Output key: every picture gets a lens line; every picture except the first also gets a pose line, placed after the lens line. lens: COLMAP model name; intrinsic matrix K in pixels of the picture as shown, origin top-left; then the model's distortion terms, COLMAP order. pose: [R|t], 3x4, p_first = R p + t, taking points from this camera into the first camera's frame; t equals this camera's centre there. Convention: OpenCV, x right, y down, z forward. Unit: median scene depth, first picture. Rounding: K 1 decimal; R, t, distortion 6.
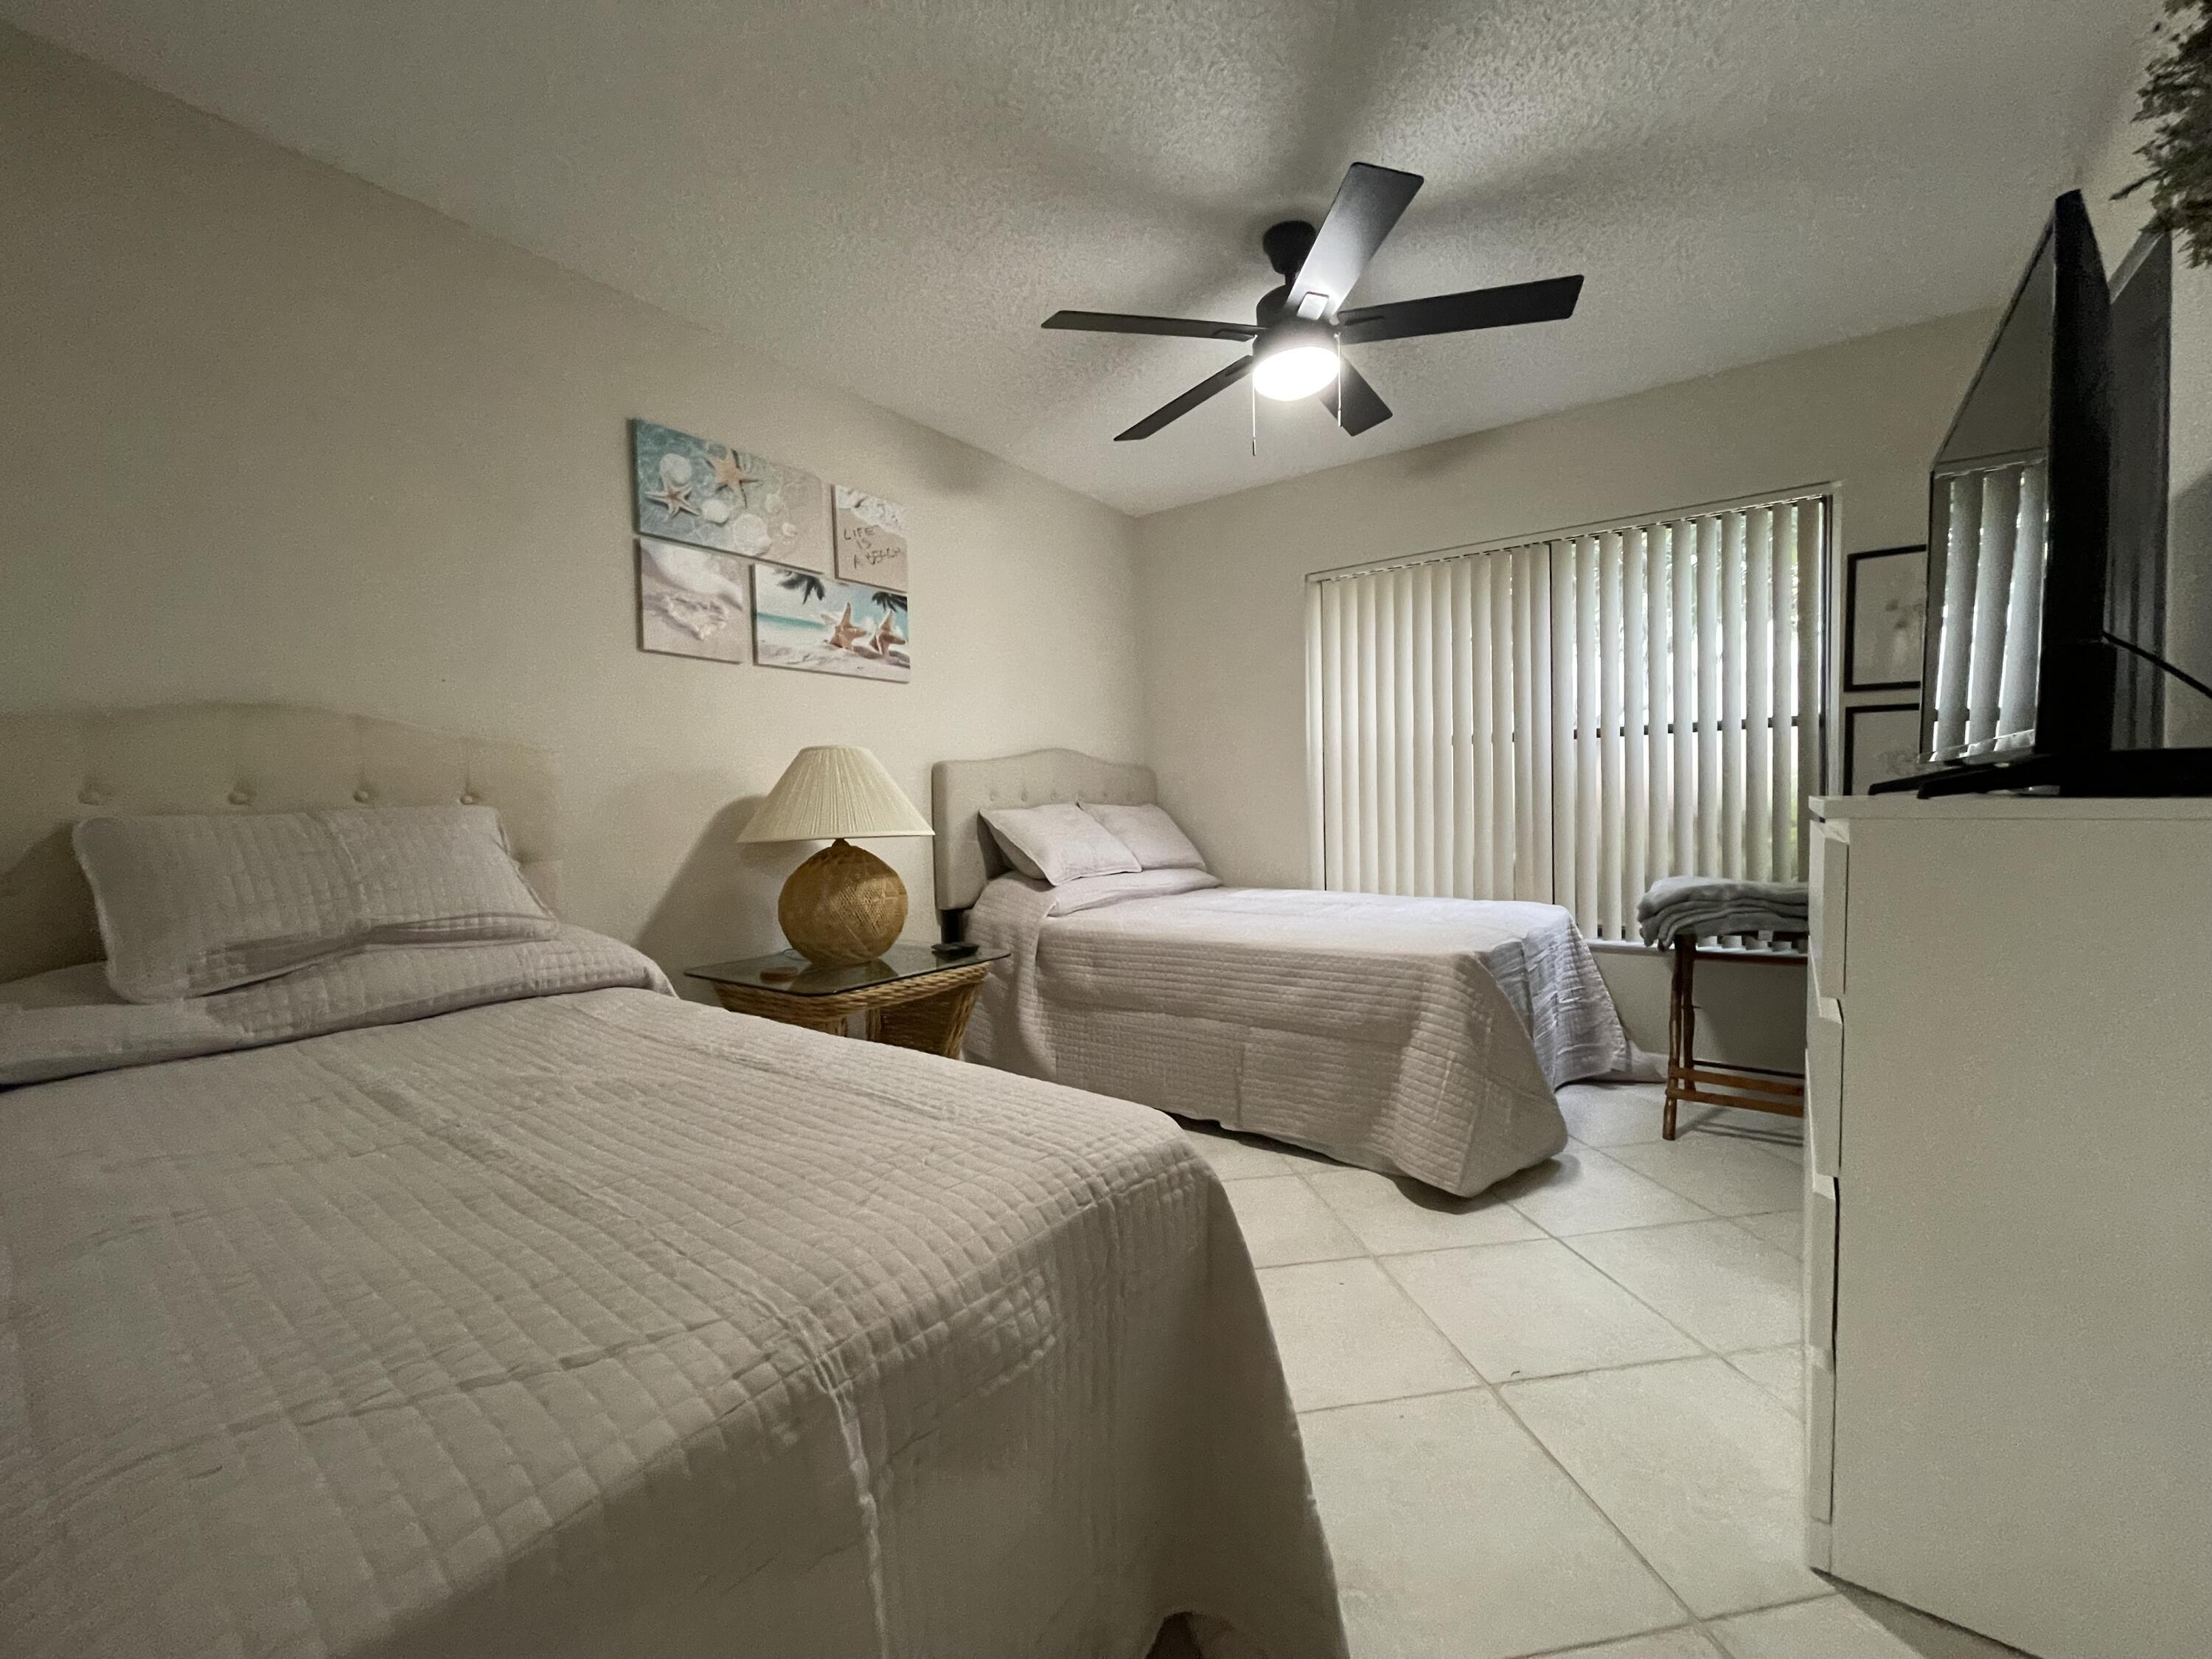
lens RADIAL K [[894.2, 0, 1114.3], [0, 894.2, 831.1], [0, 0, 1]] dist [-0.003774, 0.001693]
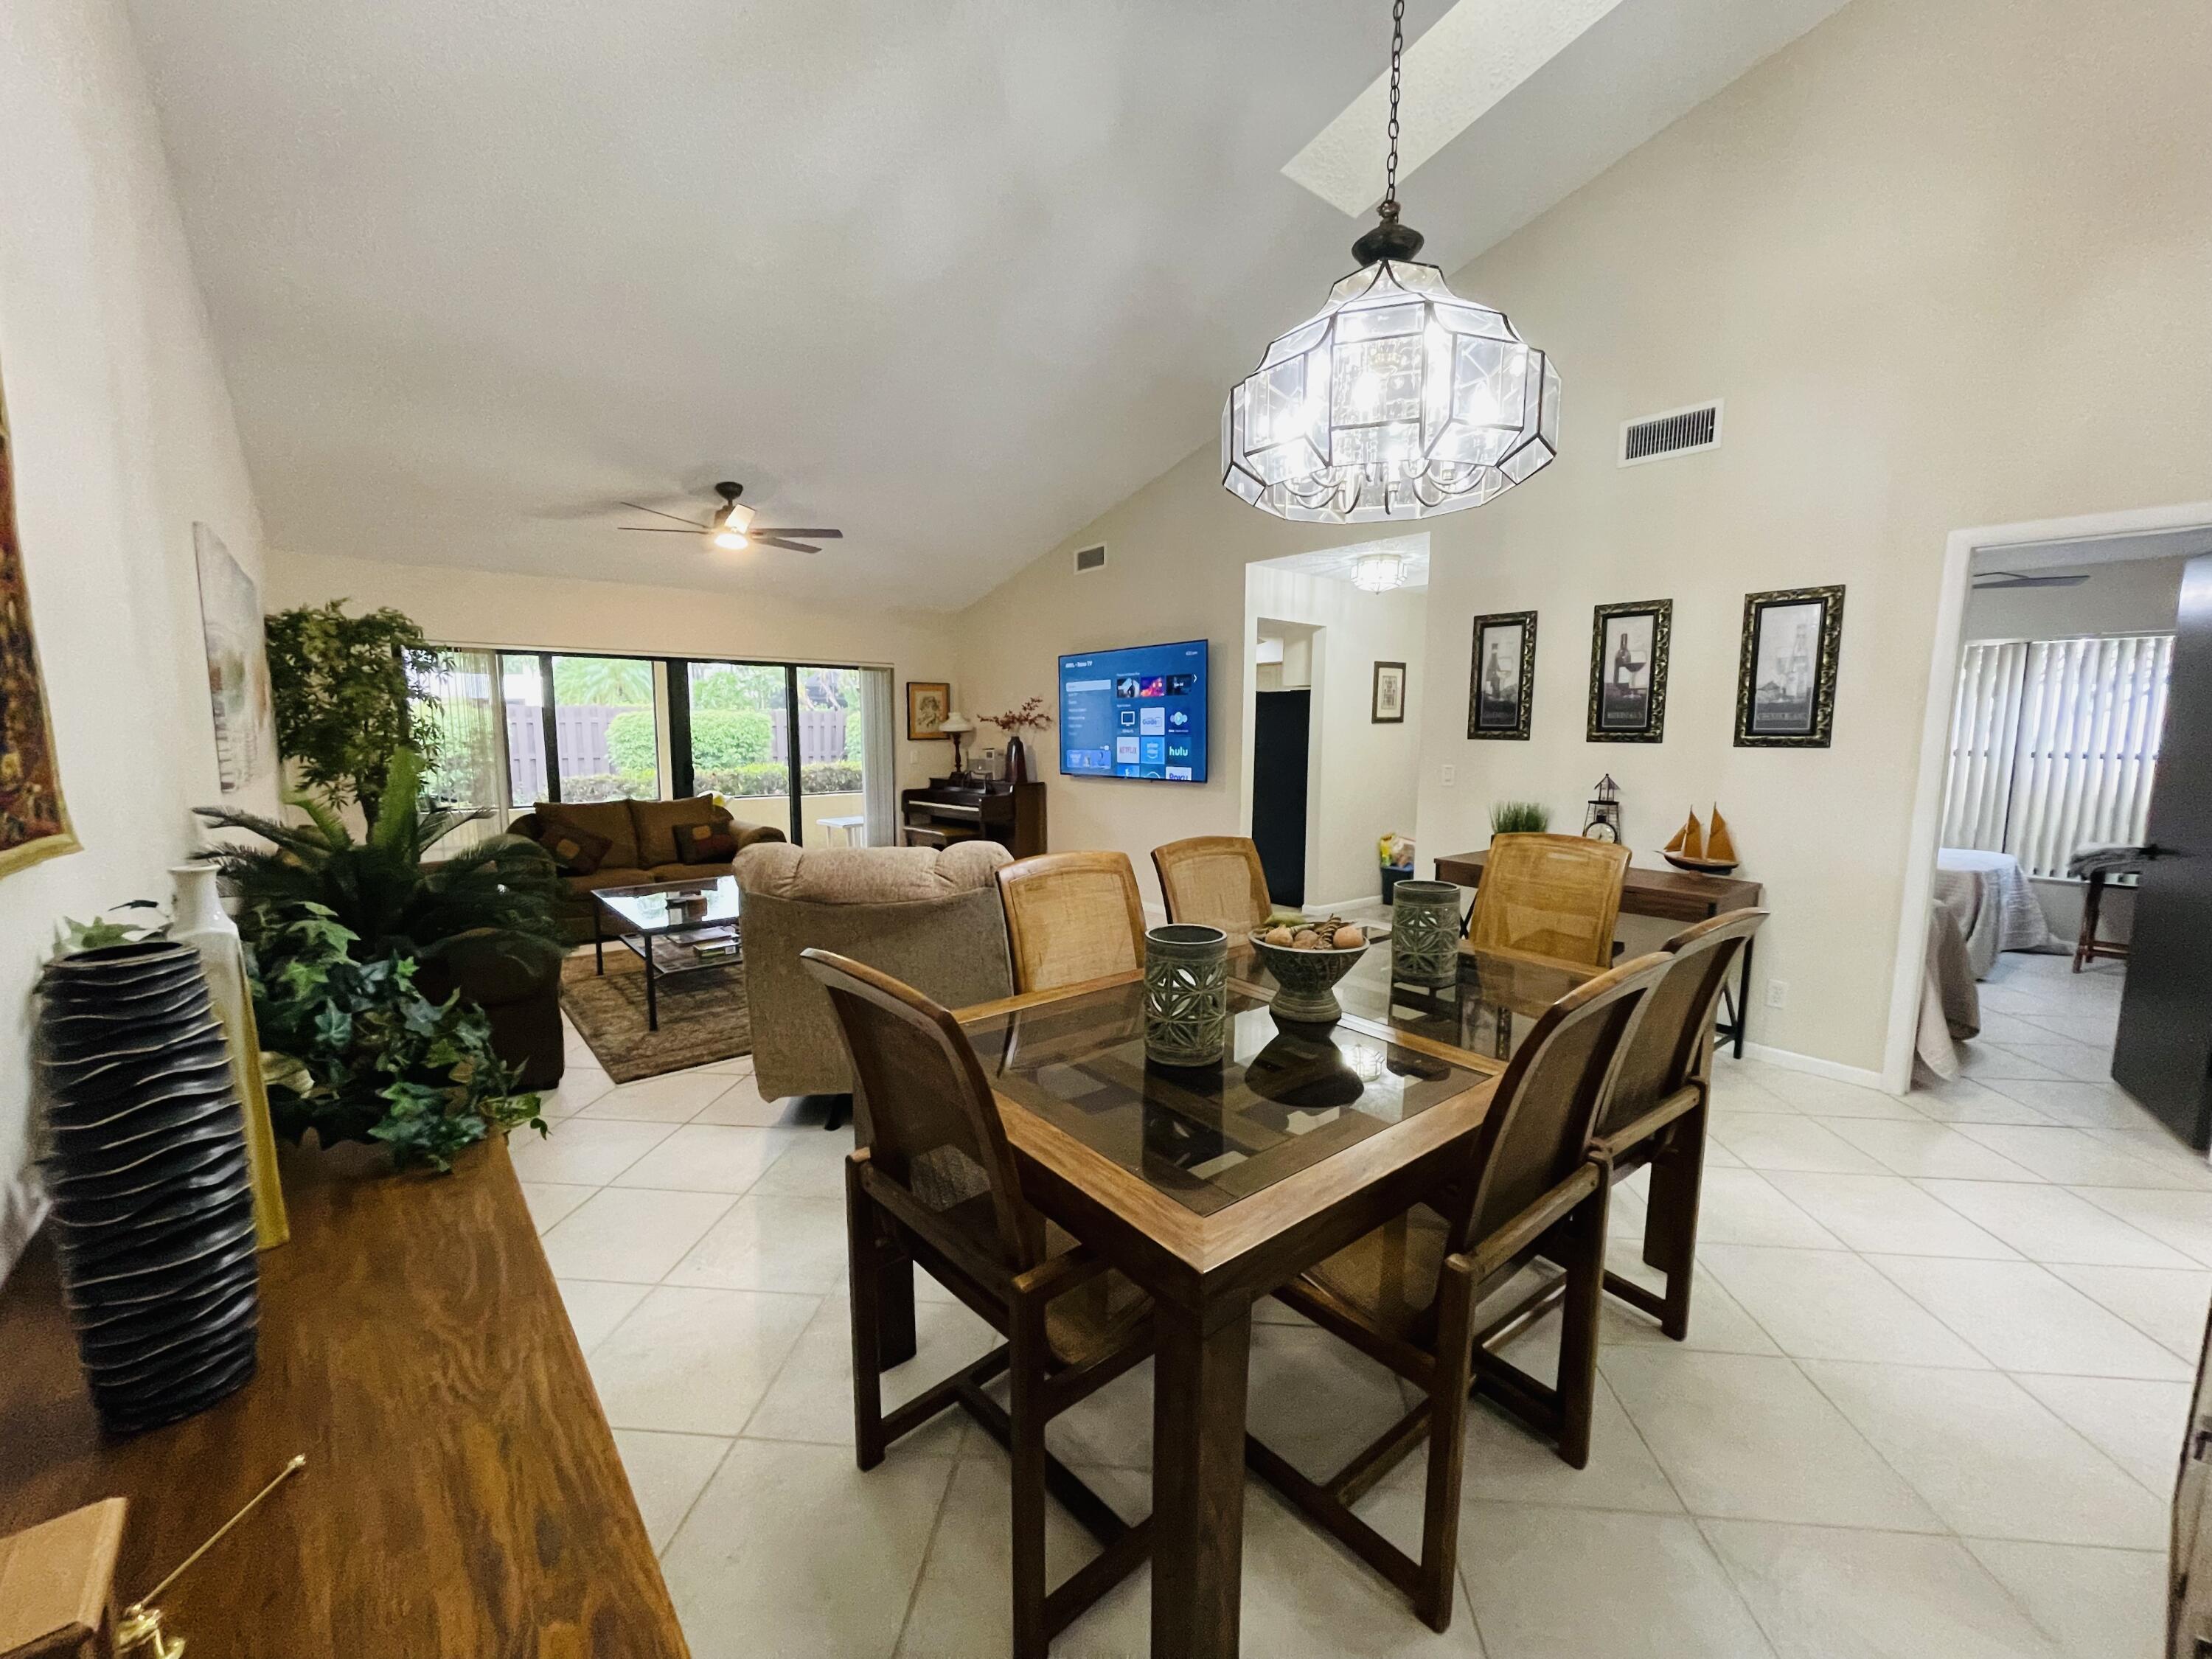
lens RADIAL K [[894.2, 0, 1105.9], [0, 894.2, 826.2], [0, 0, 1]] dist [-0.003774, 0.001693]
pose [[0.959753, 0.054171, -0.275572, -0.452536], [-0.029576, 0.995261, 0.092638, -0.050038], [0.279284, -0.080759, 0.956806, -0.728966]]
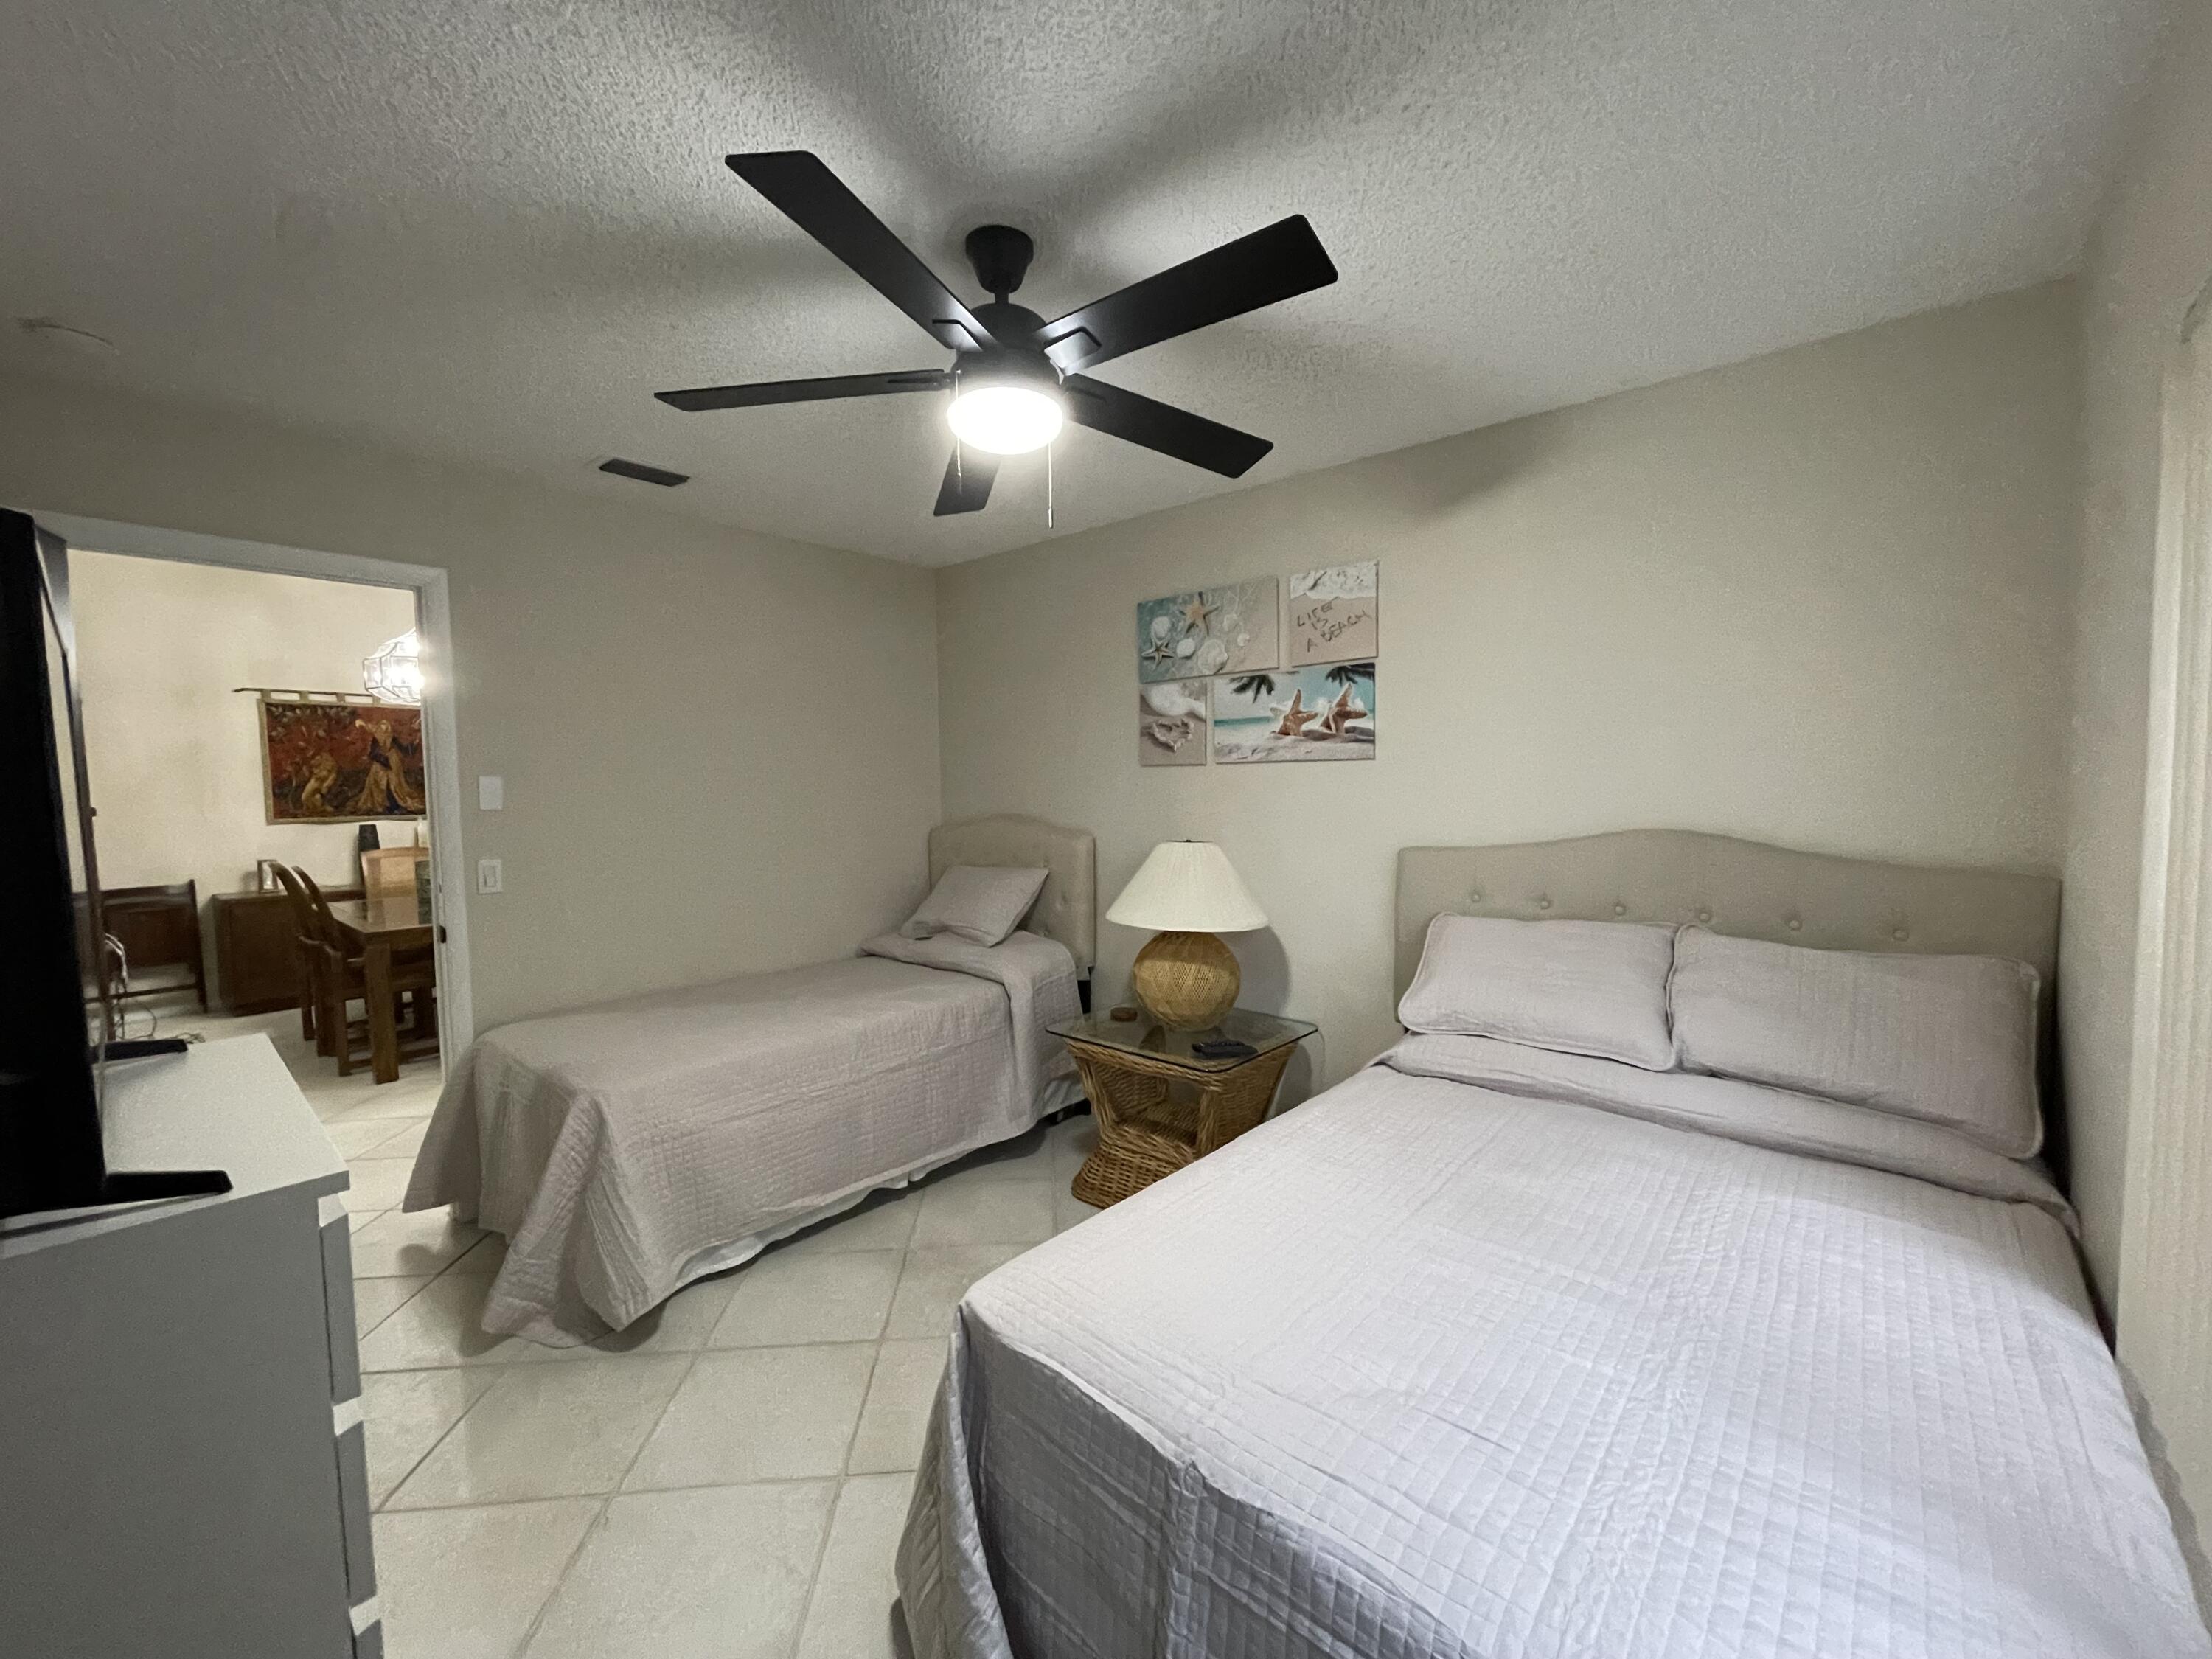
lens RADIAL K [[894.2, 0, 1121.8], [0, 894.2, 844.8], [0, 0, 1]] dist [-0.003774, 0.001693]
pose [[-0.087028, 0.081175, -0.992893, 0.830893], [-0.028582, 0.996061, 0.083939, -0.179892], [0.995796, 0.035684, -0.084365, 1.005854]]
